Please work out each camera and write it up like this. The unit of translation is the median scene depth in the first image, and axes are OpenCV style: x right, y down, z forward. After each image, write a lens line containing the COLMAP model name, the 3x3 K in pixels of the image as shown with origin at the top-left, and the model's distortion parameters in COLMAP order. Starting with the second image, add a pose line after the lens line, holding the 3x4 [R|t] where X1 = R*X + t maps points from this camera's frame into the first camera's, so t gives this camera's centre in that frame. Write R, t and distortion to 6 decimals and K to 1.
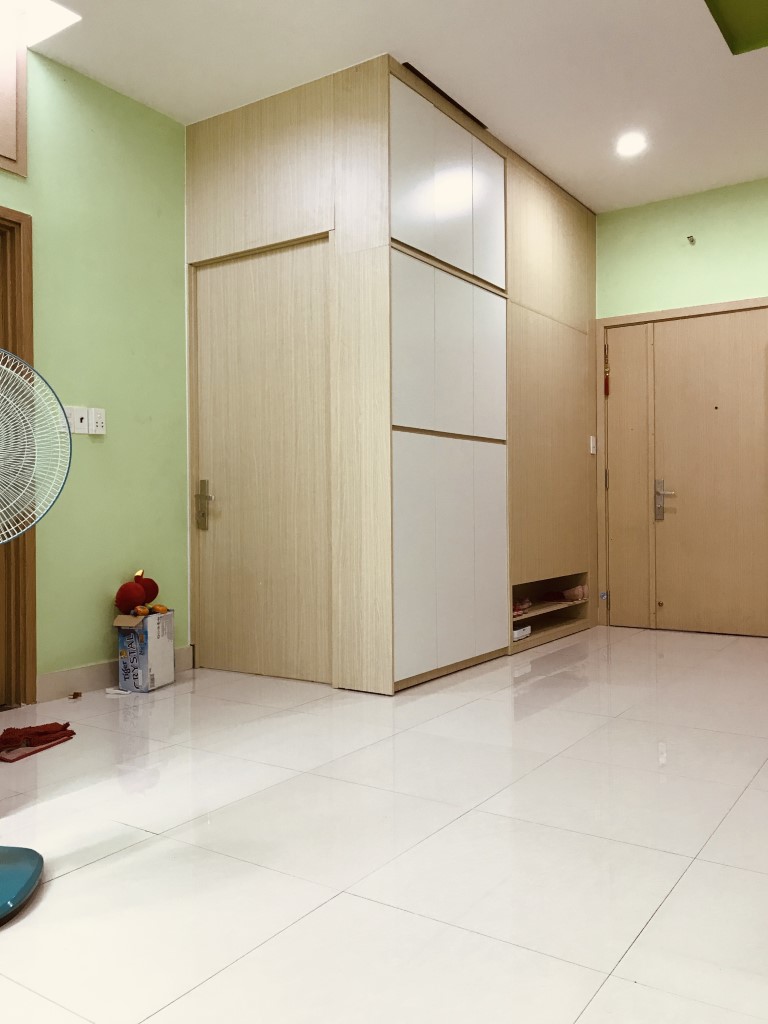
lens RADIAL K [[838.8, 0, 381.5], [0, 838.8, 506.5], [0, 0, 1]] dist [0.034173, -0.042313]
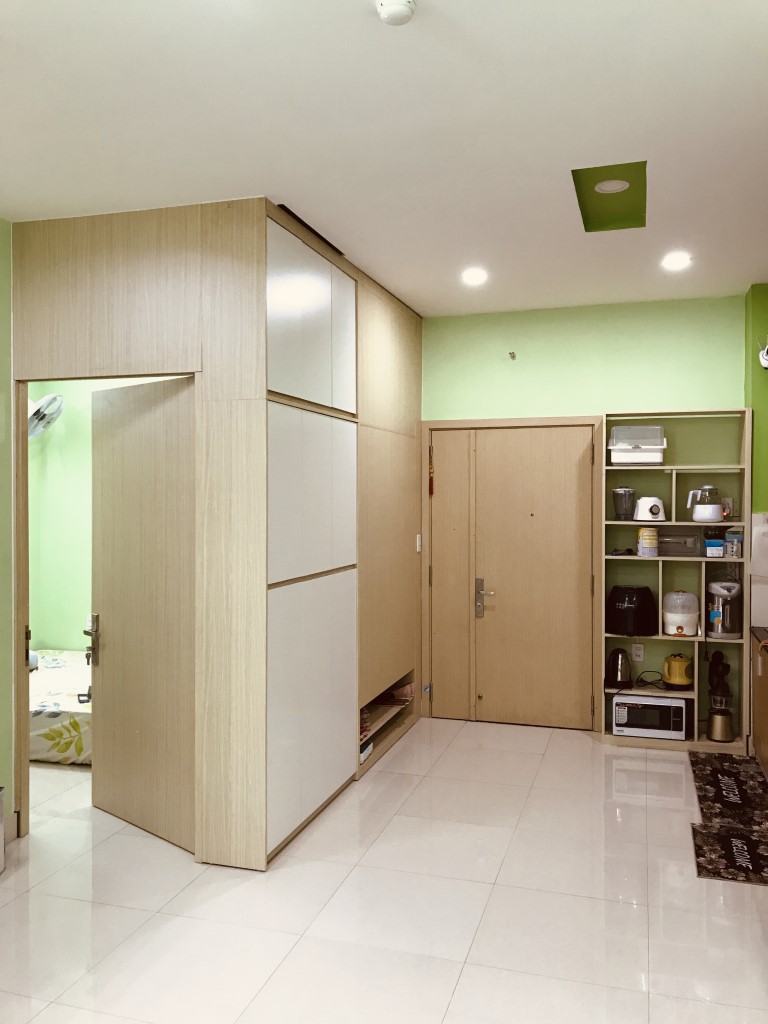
lens RADIAL K [[838.8, 0, 386.0], [0, 838.8, 507.0], [0, 0, 1]] dist [0.034173, -0.042313]
pose [[0.955277, 0.005749, 0.295656, -0.131464], [-0.008723, 0.999924, 0.008741, -0.183603], [-0.295583, -0.010929, 0.955255, 0.047274]]
